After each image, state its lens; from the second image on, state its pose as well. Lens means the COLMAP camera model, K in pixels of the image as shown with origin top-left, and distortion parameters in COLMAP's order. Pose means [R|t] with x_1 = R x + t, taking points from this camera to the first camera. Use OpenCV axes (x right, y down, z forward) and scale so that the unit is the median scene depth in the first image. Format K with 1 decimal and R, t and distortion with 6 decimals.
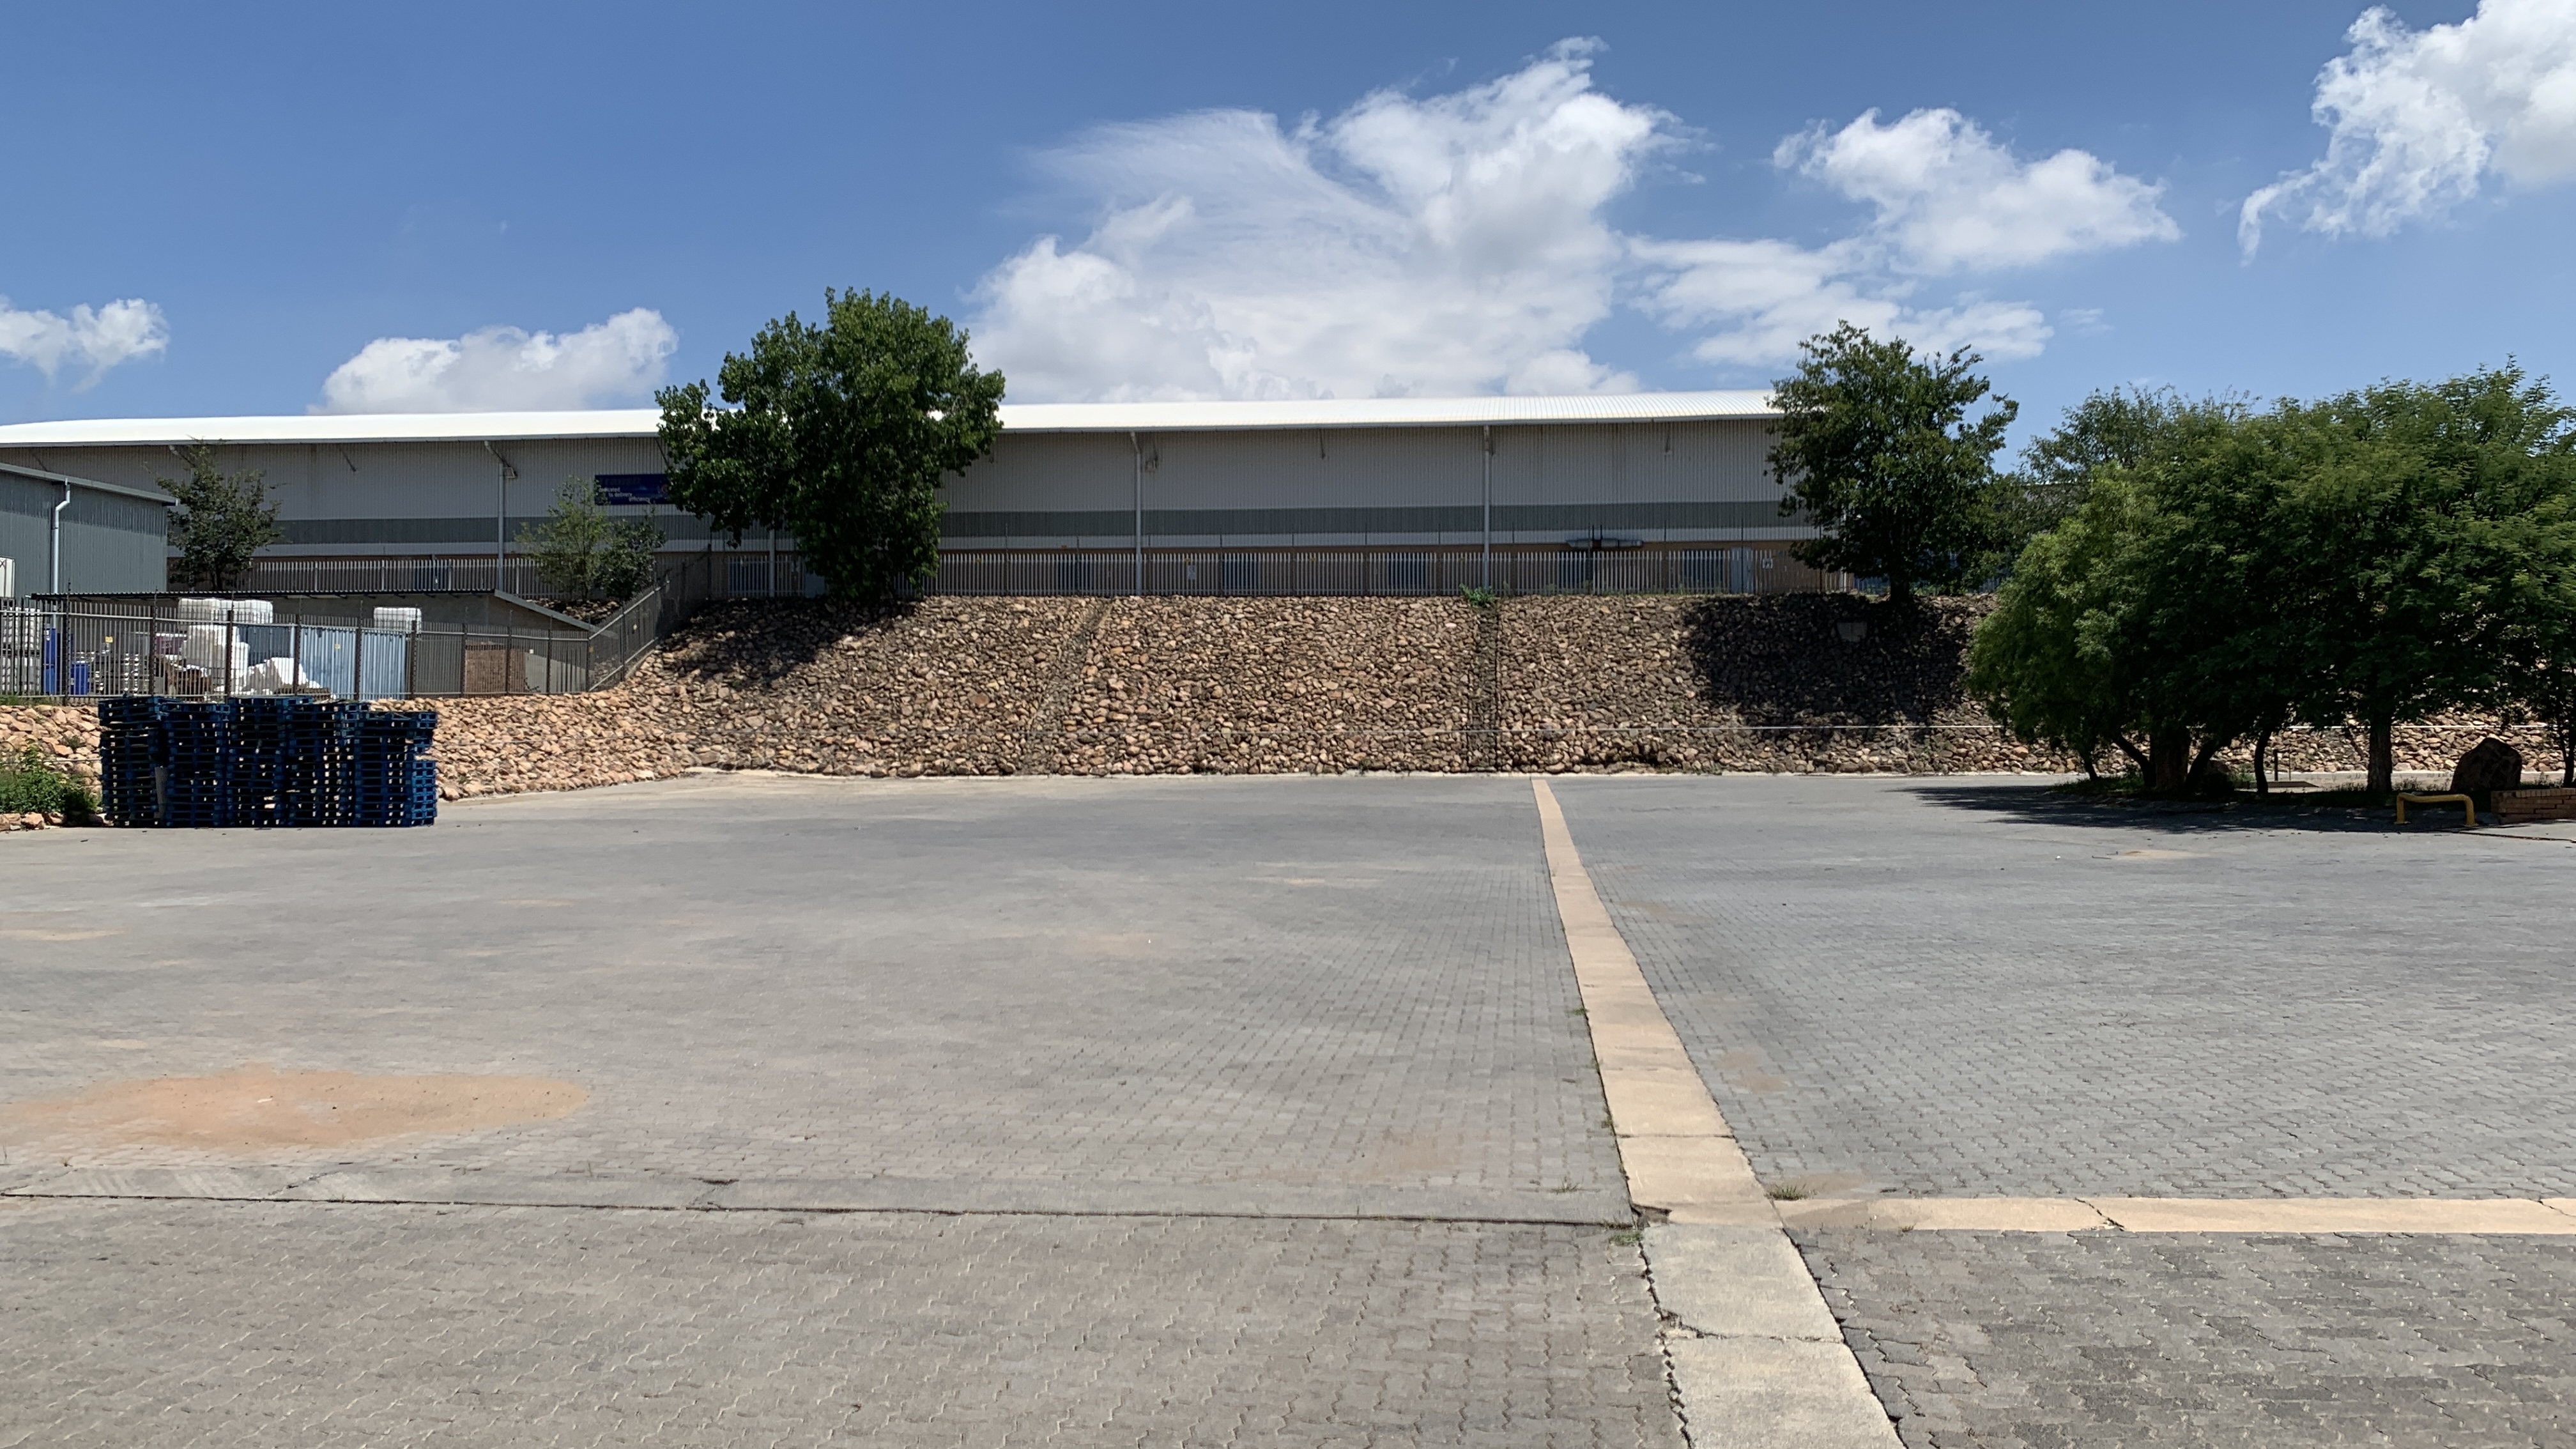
lens RADIAL K [[2011.2, 0, 1313.5], [0, 2011.2, 718.2], [0, 0, 1]] dist [0.043323, -0.073067]
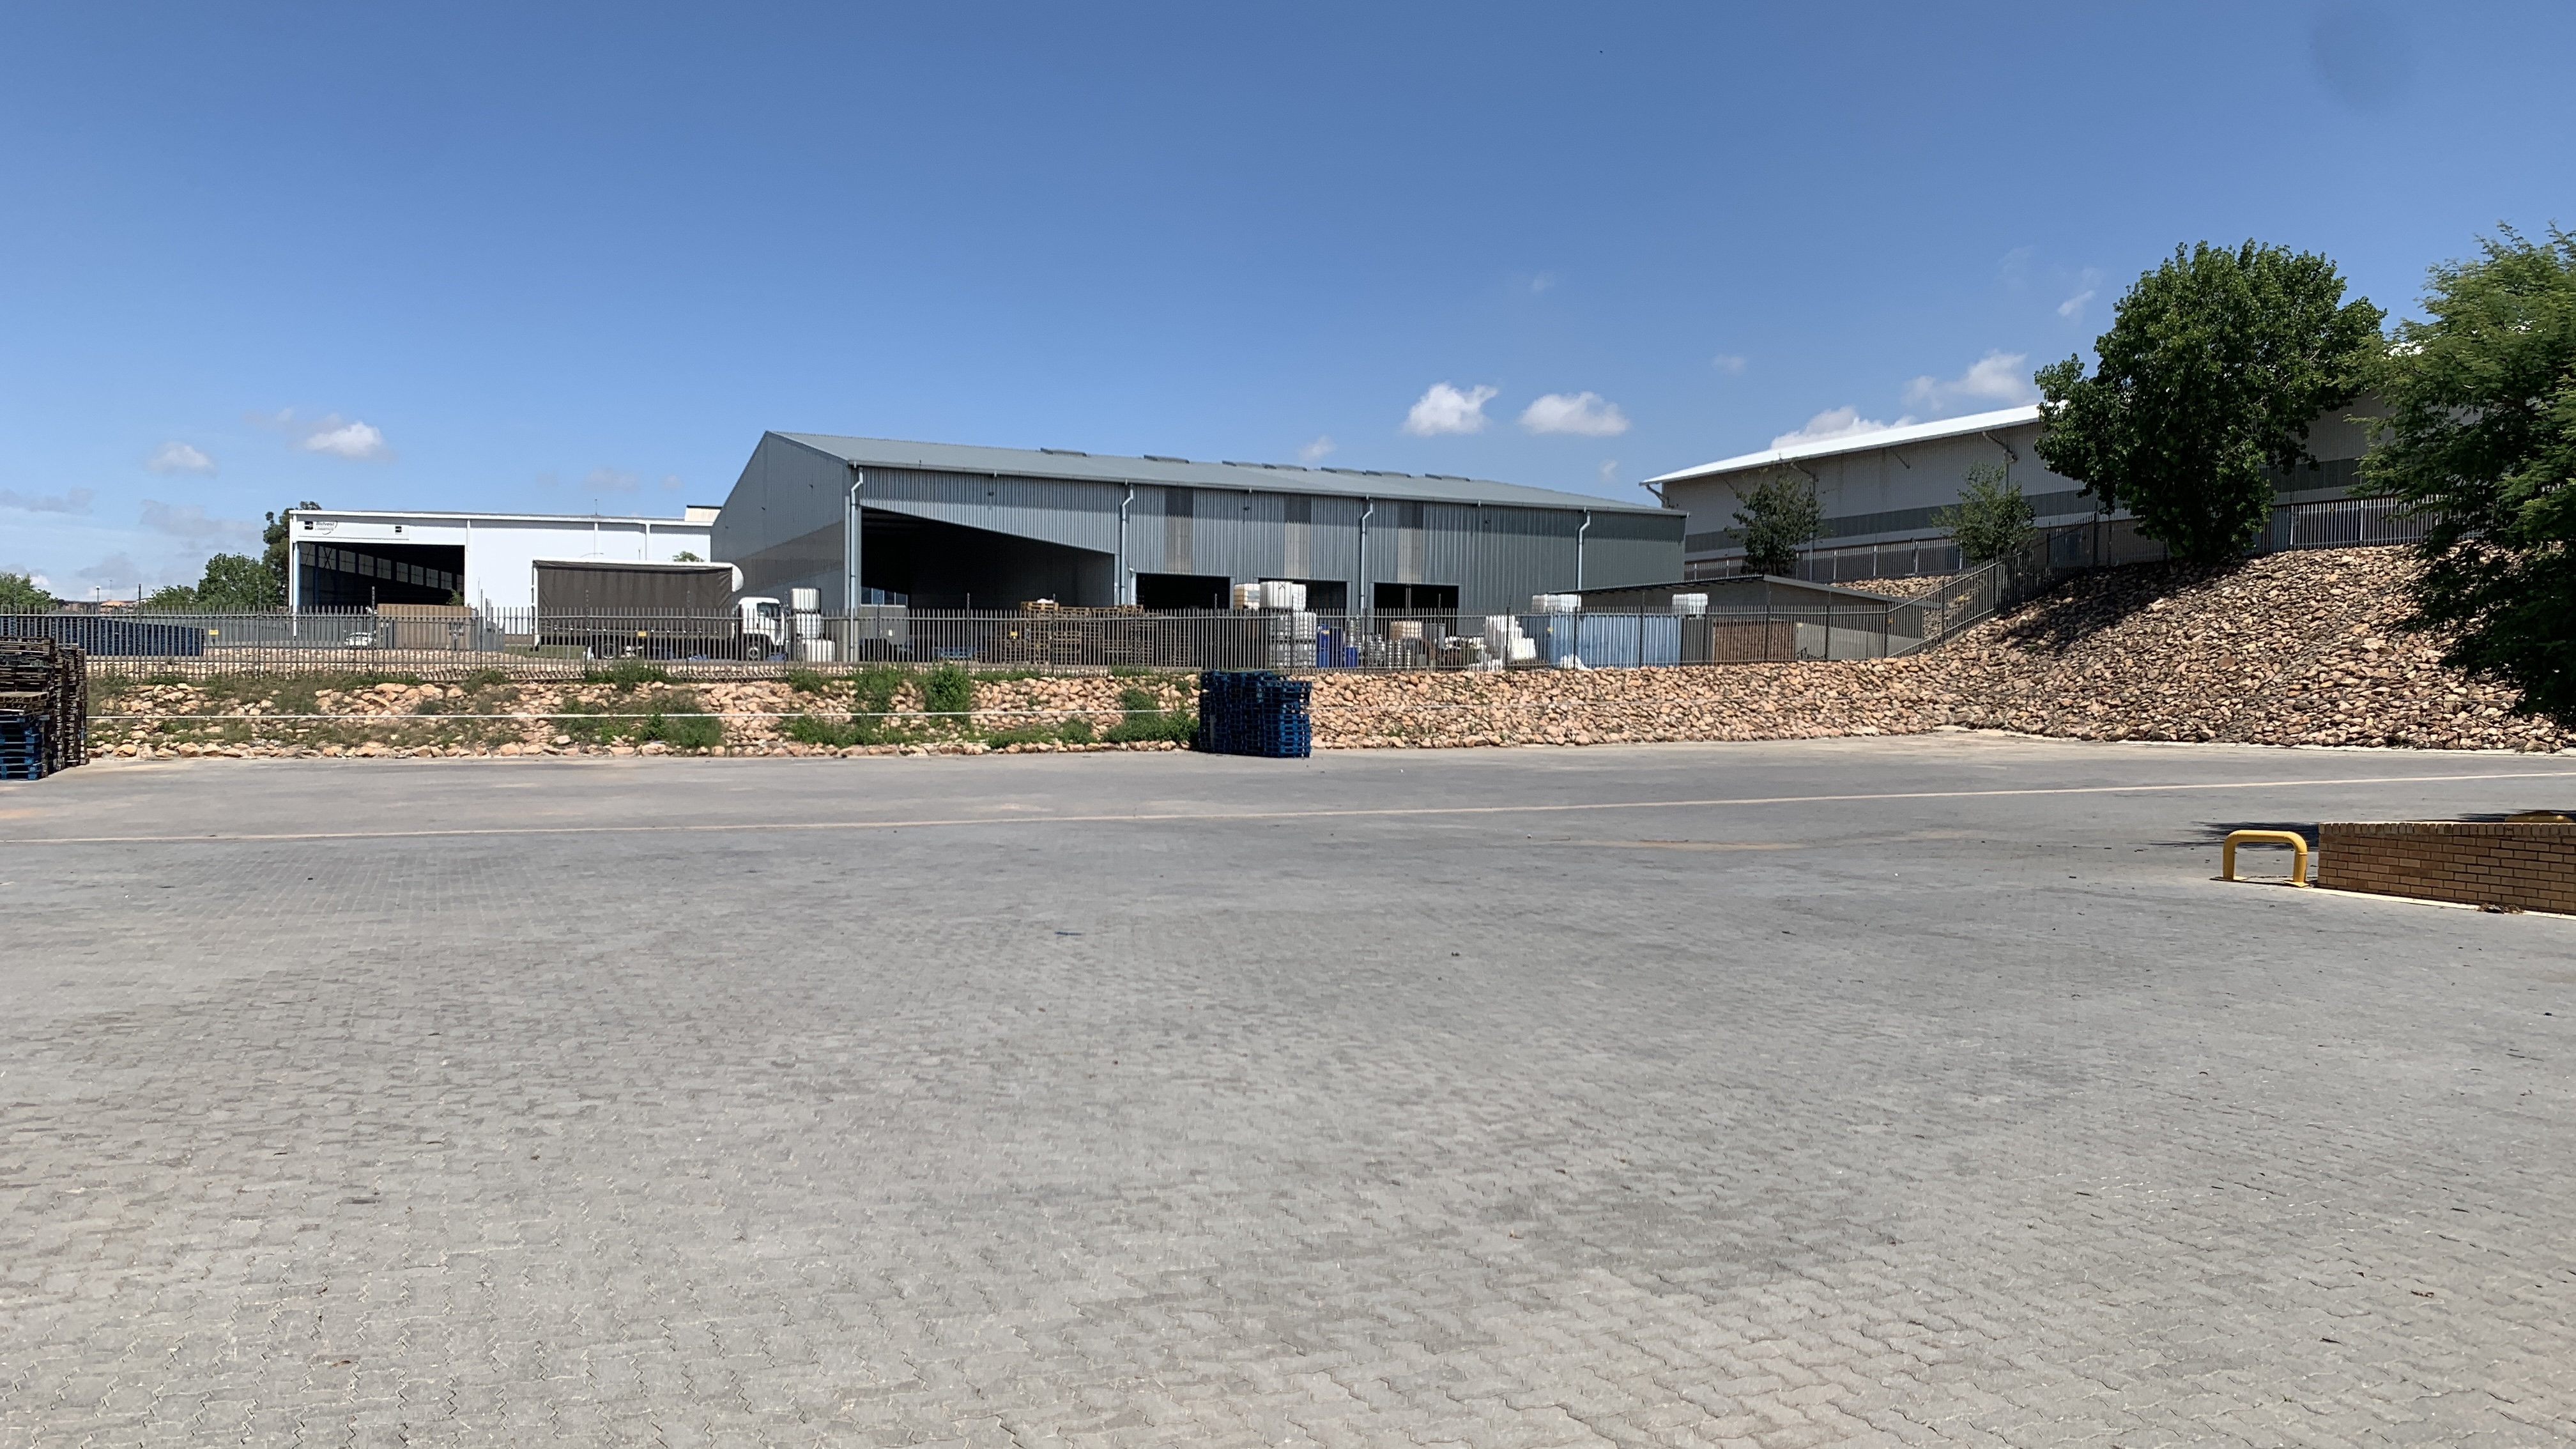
lens RADIAL K [[1915.6, 0, 1284.5], [0, 1915.6, 724.4], [0, 0, 1]] dist [0.041718, -0.069059]
pose [[0.489095, 0.022393, -0.871943, 0.434009], [0.001370, 0.999649, 0.026442, -0.004850], [0.872229, -0.014127, 0.488893, 0.168537]]
